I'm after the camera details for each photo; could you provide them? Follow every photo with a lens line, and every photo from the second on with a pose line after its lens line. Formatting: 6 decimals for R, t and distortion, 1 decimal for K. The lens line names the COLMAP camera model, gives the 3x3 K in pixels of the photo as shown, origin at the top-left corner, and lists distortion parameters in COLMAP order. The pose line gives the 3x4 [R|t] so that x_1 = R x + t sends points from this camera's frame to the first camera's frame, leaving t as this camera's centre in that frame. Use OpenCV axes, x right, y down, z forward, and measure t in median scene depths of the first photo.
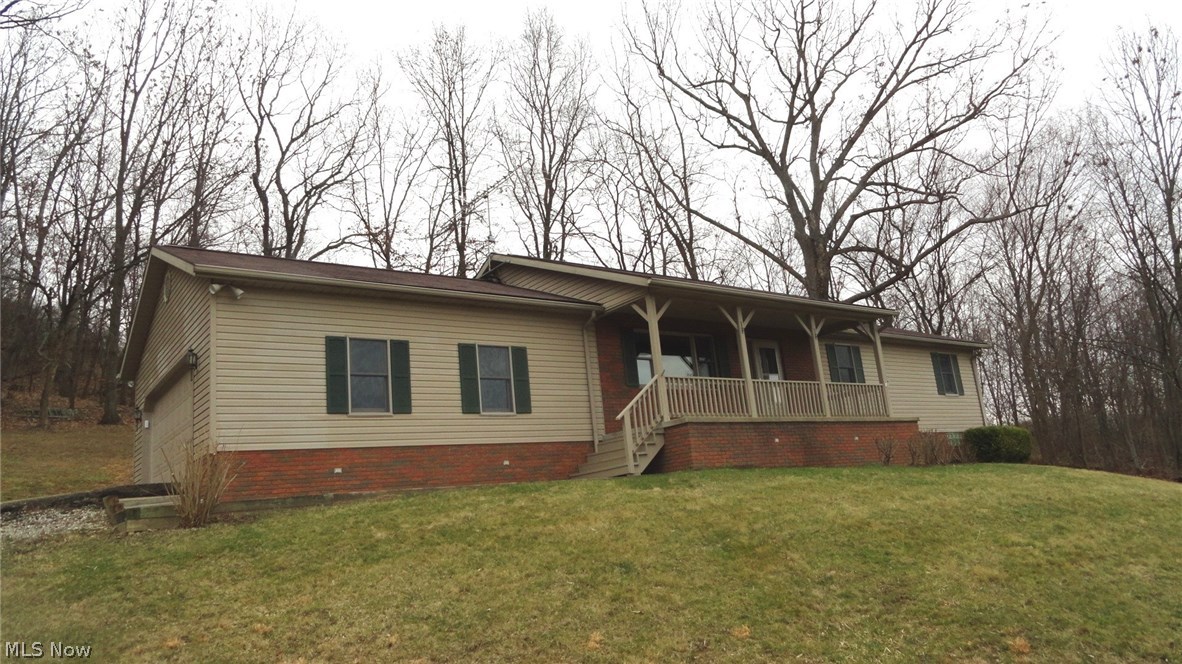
lens RADIAL K [[804.3, 0, 594.7], [0, 804.3, 332.7], [0, 0, 1]] dist [0.000336, 0.002408]
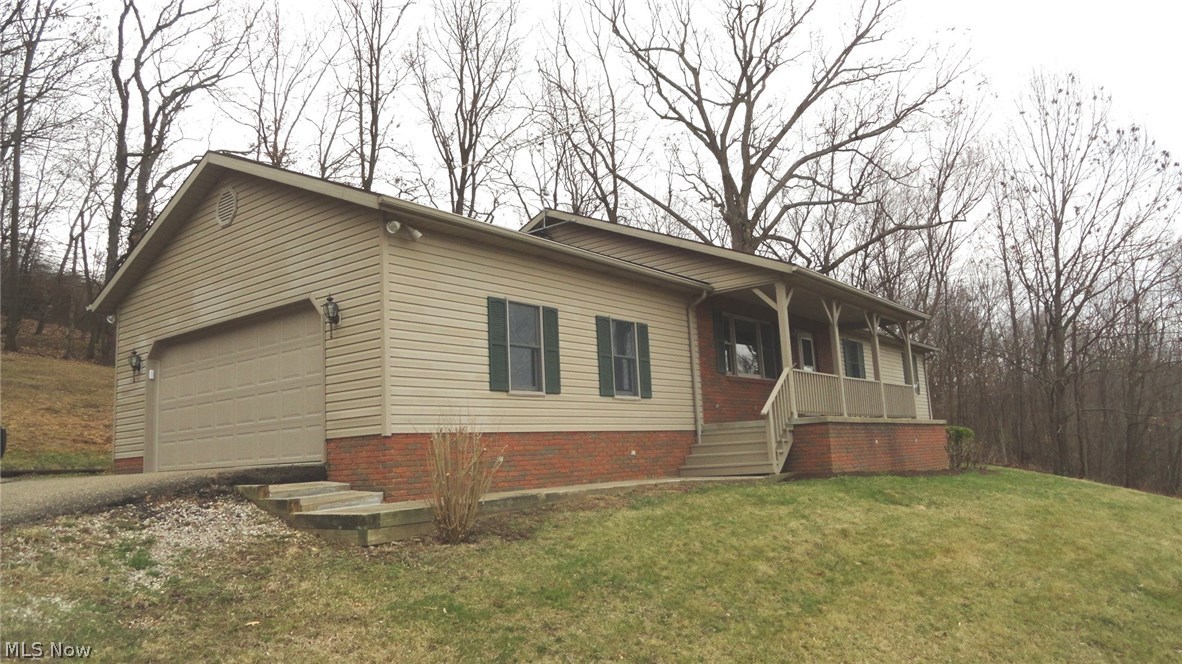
lens RADIAL K [[804.3, 0, 589.6], [0, 804.3, 331.4], [0, 0, 1]] dist [0.000336, 0.002408]
pose [[0.963498, 0.088816, 0.252554, -0.377476], [-0.101779, 0.994054, 0.038709, -0.002487], [-0.247615, -0.063001, 0.966808, 0.146109]]
